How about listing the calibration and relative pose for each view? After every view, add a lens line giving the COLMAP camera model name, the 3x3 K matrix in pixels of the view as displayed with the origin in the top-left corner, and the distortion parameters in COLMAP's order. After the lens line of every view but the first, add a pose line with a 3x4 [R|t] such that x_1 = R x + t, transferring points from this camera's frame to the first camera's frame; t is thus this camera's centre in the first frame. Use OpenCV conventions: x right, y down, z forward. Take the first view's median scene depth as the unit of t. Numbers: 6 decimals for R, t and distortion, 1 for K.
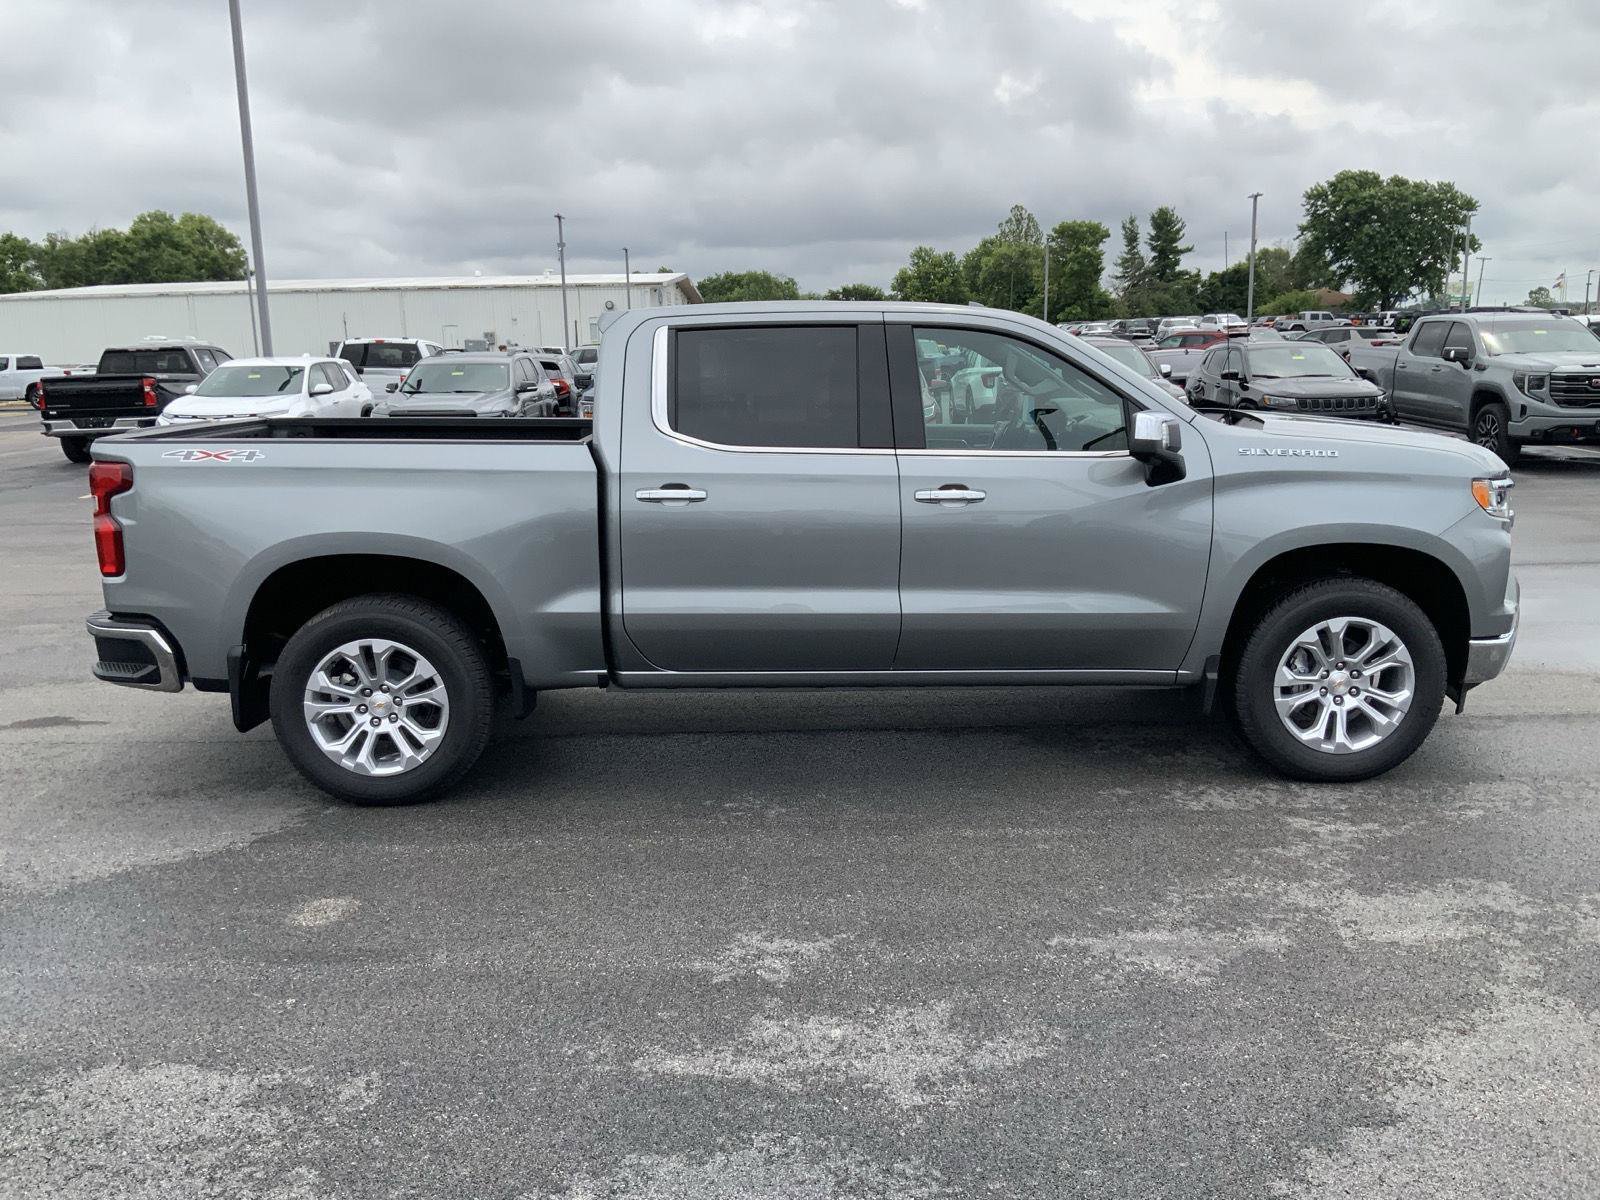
lens RADIAL K [[1332.7, 0, 800.0], [0, 1332.7, 600.0], [0, 0, 1]] dist [0.062412, -0.124921]
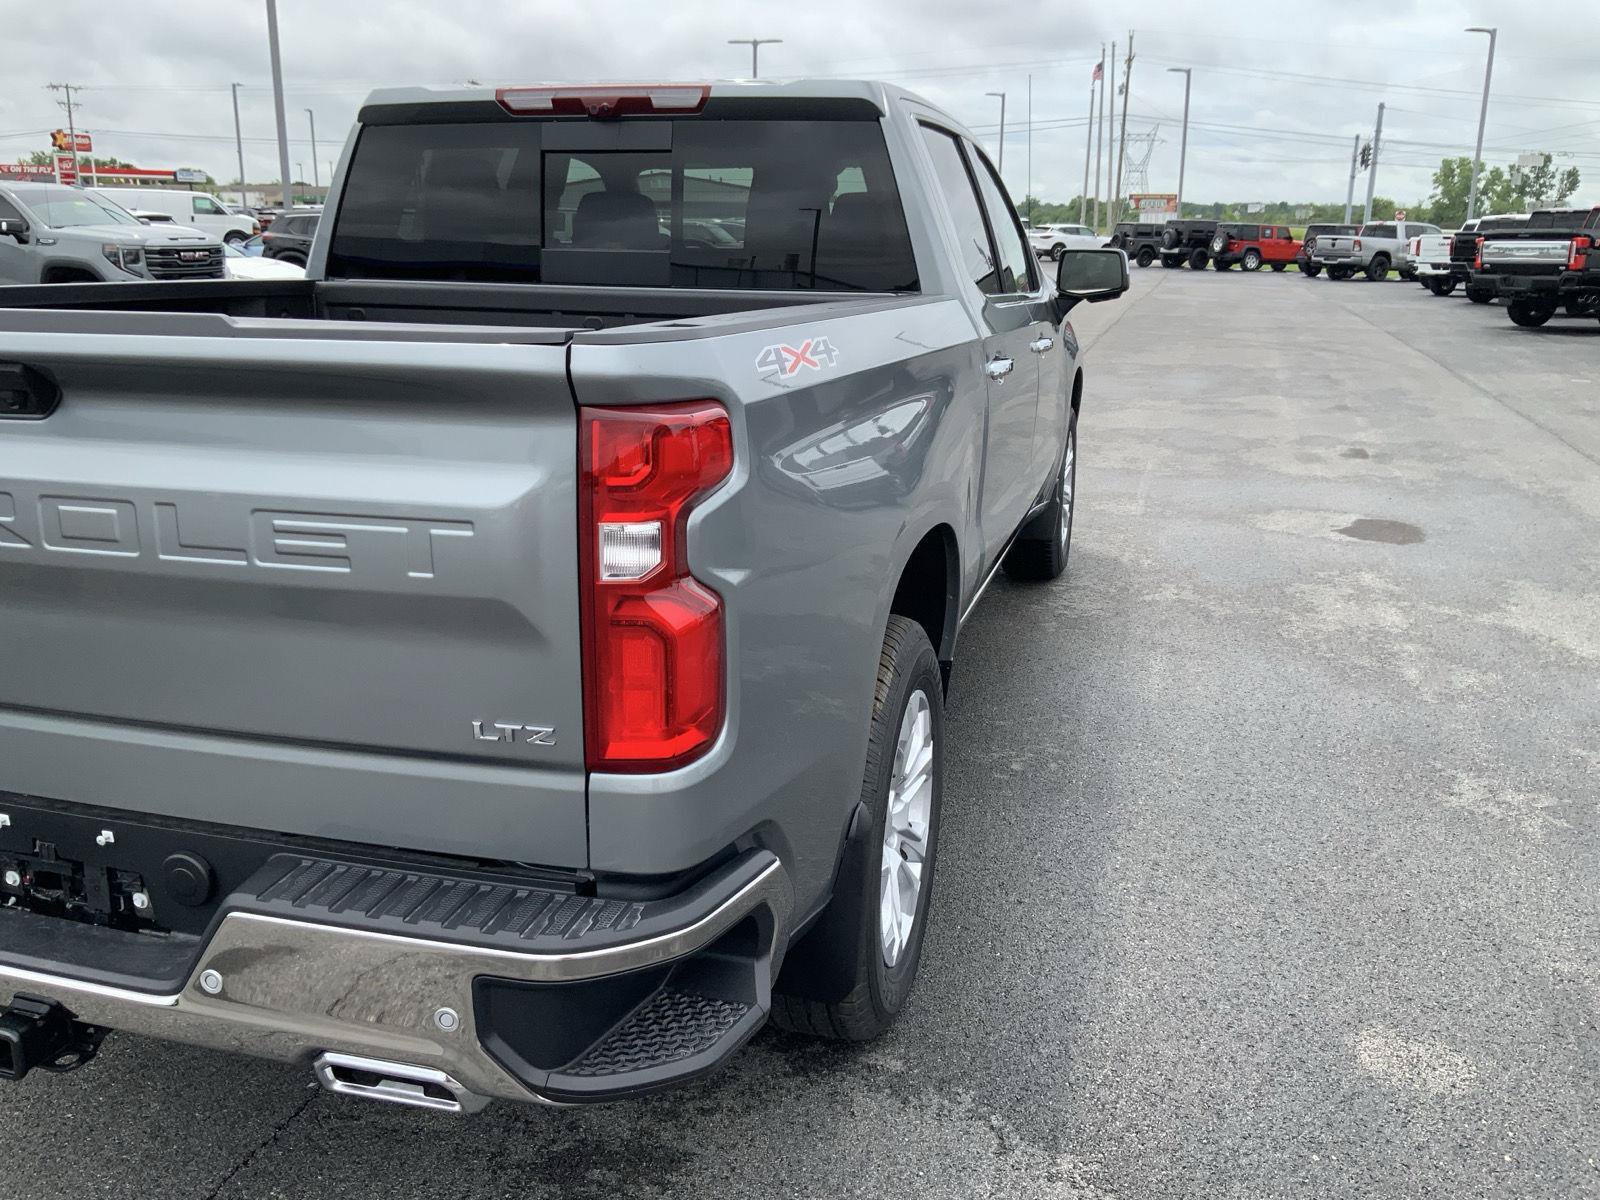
lens RADIAL K [[1332.7, 0, 800.0], [0, 1332.7, 600.0], [0, 0, 1]] dist [0.062412, -0.124921]
pose [[0.290384, -0.235848, 0.927390, -0.037357], [0.162869, 0.967191, 0.194973, -0.005312], [-0.942948, 0.094426, 0.319270, 0.041062]]
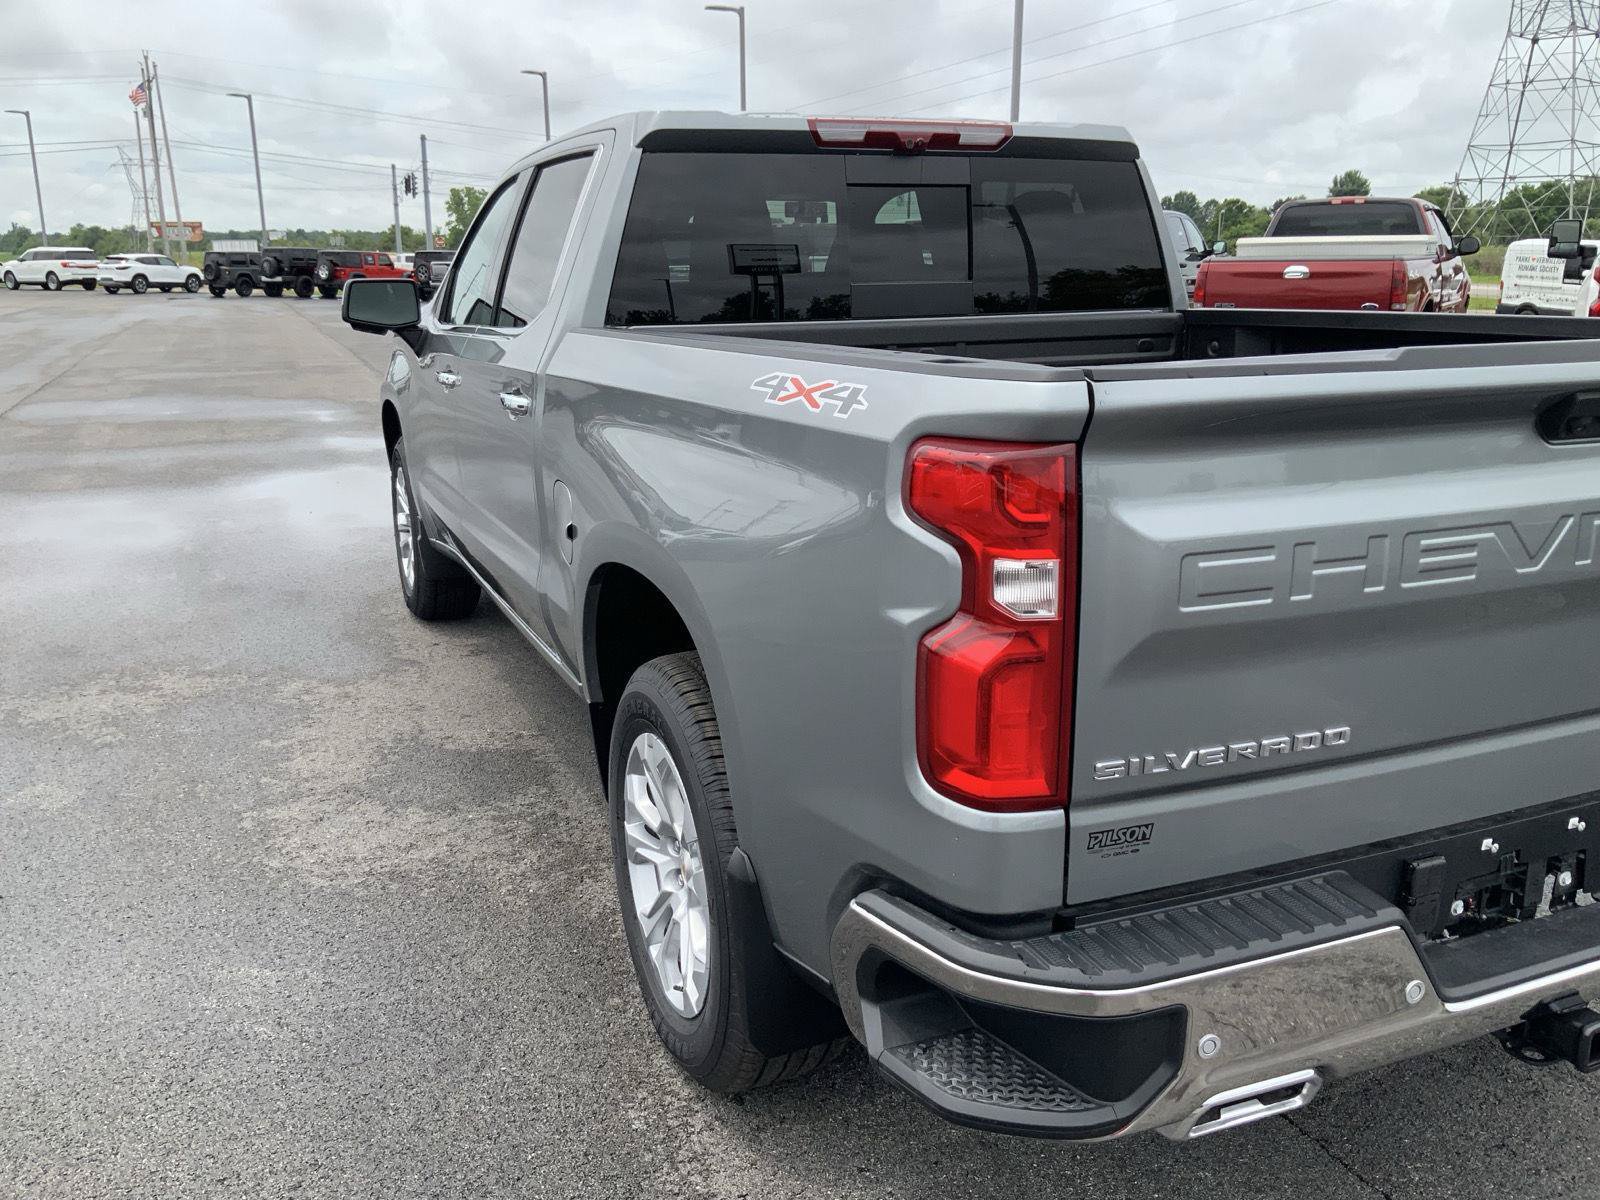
lens RADIAL K [[1338.4, 0, 793.5], [0, 1338.4, 599.1], [0, 0, 1]] dist [0.077171, -0.155784]
pose [[-0.367036, -0.209406, 0.906330, -0.036953], [0.187654, 0.937631, 0.292633, -0.010739], [-0.911082, 0.277484, -0.304848, 0.069212]]
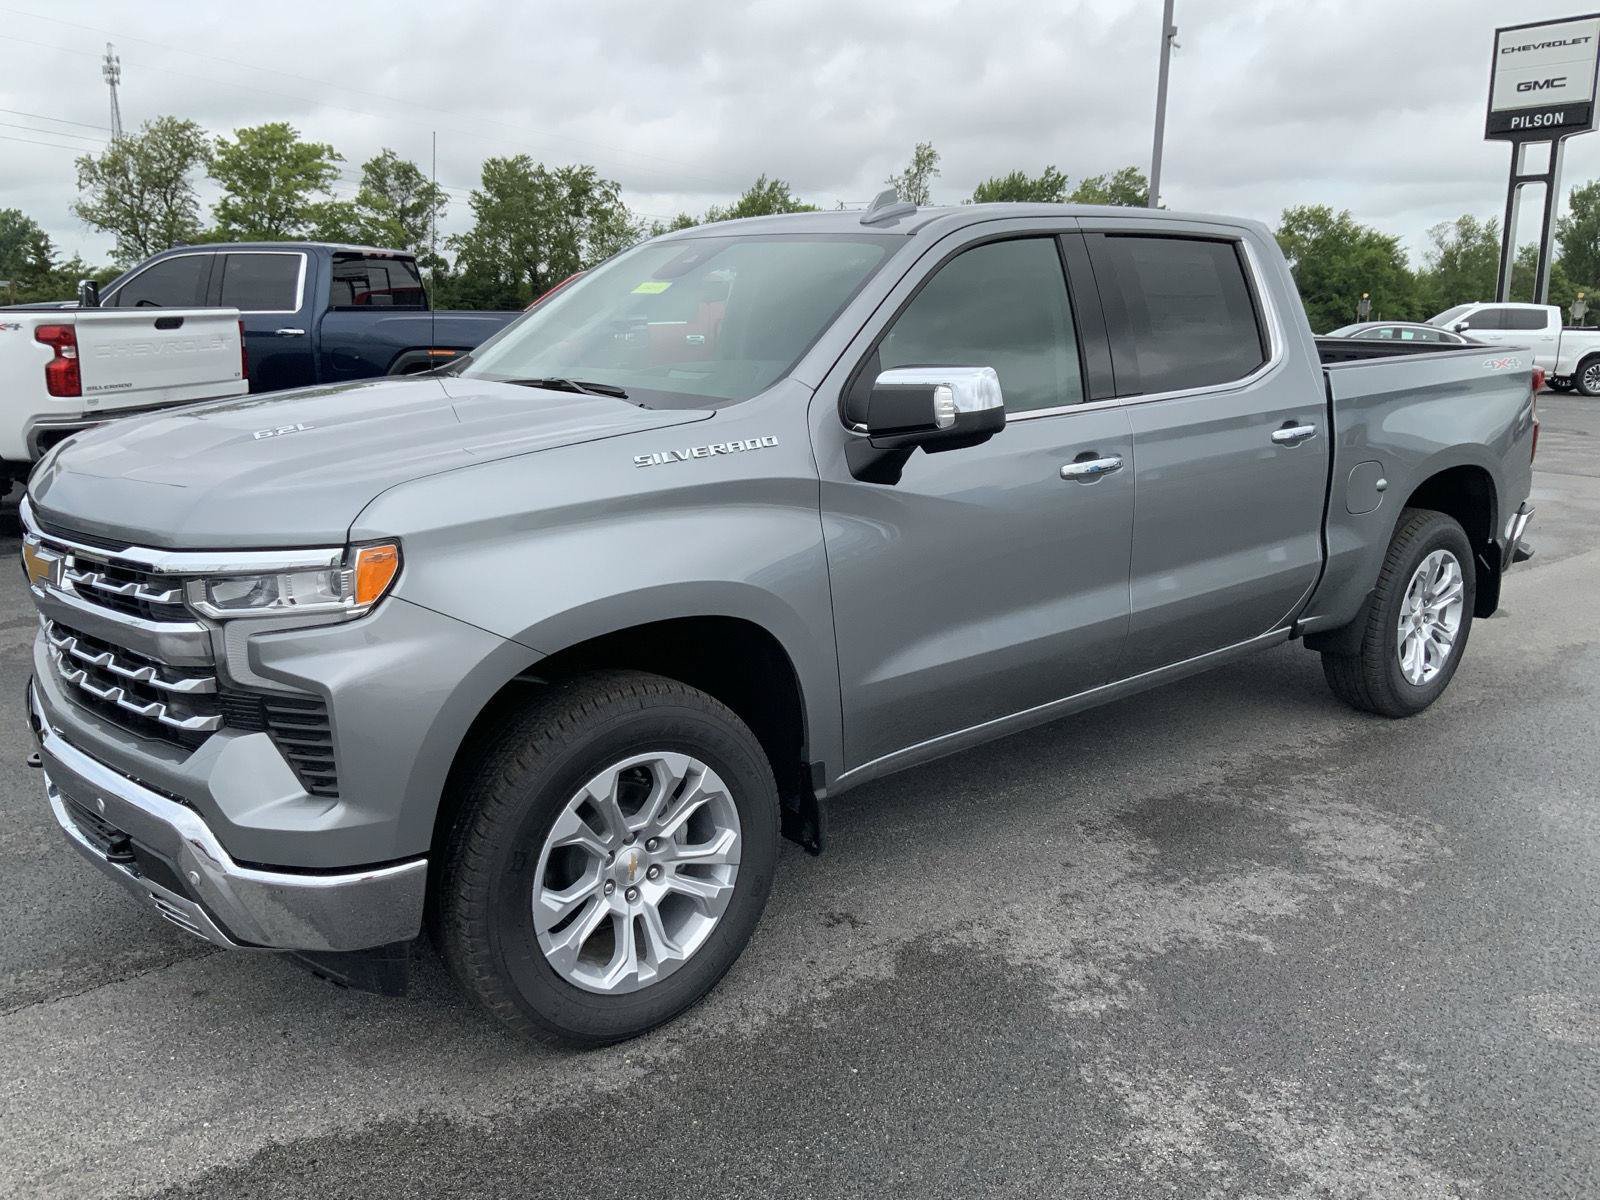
lens RADIAL K [[1332.7, 0, 800.0], [0, 1332.7, 600.0], [0, 0, 1]] dist [0.062412, -0.124921]
pose [[-0.775470, 0.154900, -0.612089, 0.032155], [-0.104230, 0.924731, 0.366072, -0.015576], [0.622722, 0.347676, -0.700956, 0.085020]]
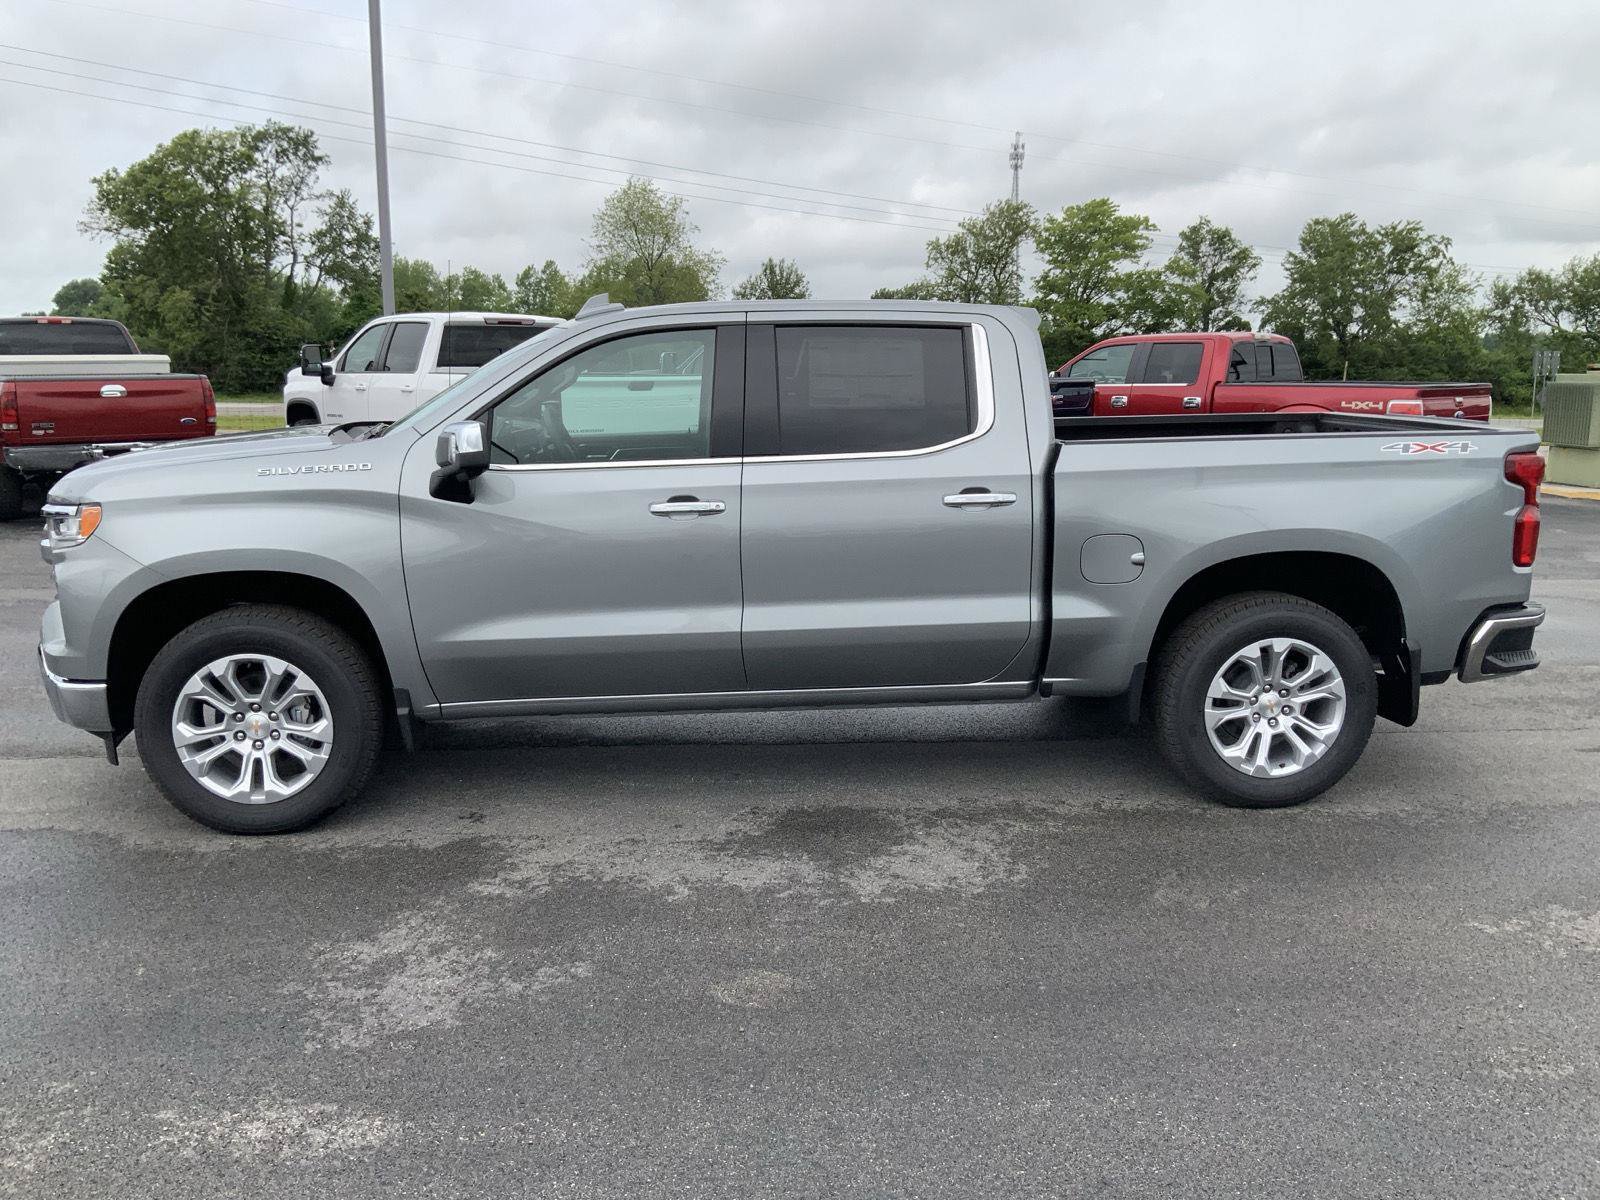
lens RADIAL K [[1338.4, 0, 793.5], [0, 1338.4, 599.1], [0, 0, 1]] dist [0.077171, -0.155784]
pose [[-0.997737, 0.025211, -0.062326, 0.004240], [0.001407, 0.934656, 0.355549, -0.019646], [0.067217, 0.354657, -0.932577, 0.106254]]
